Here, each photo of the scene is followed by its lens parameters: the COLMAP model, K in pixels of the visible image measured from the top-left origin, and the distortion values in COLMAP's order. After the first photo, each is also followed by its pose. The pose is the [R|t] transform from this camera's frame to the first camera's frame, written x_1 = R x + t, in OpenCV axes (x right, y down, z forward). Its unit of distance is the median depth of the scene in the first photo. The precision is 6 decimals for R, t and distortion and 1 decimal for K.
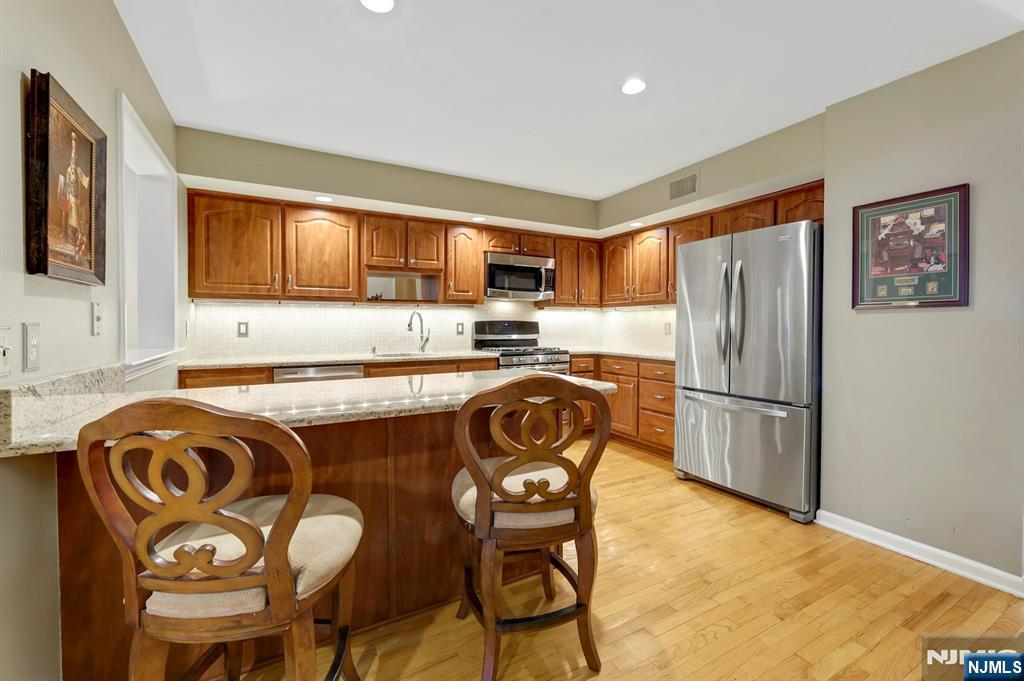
lens RADIAL K [[412.4, 0, 527.1], [0, 412.4, 331.2], [0, 0, 1]] dist [0.009003, -0.000002]
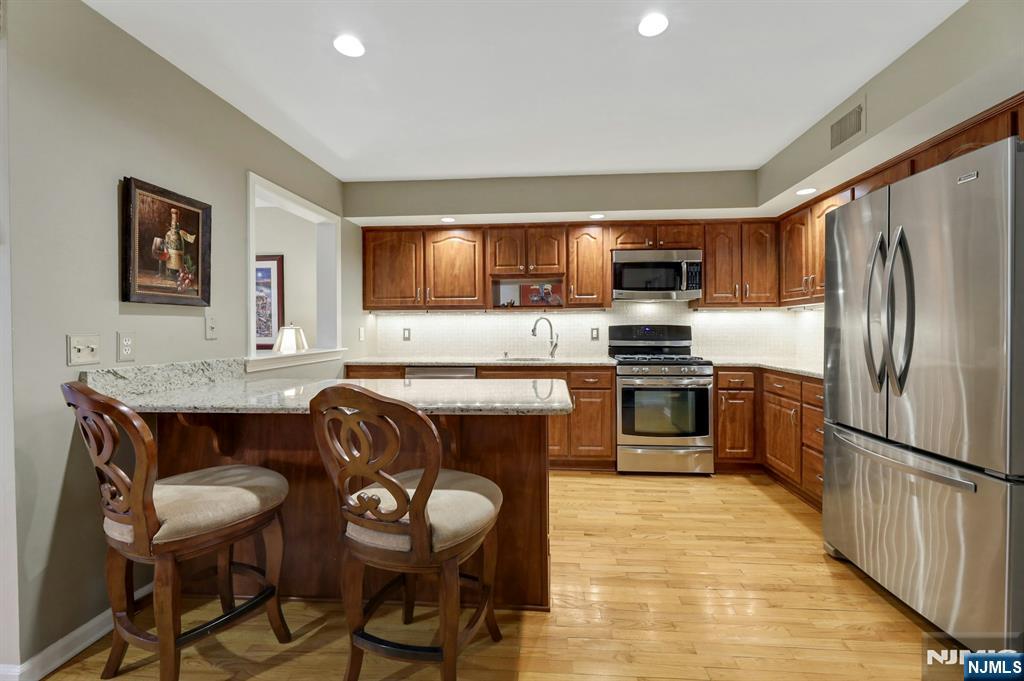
lens RADIAL K [[426.7, 0, 544.8], [0, 426.7, 328.3], [0, 0, 1]] dist [-0.000072, -0.000007]
pose [[0.844367, -0.005212, -0.535740, 0.299784], [-0.004043, 0.999862, -0.016100, -0.003088], [0.535750, 0.015761, 0.844230, 0.128707]]
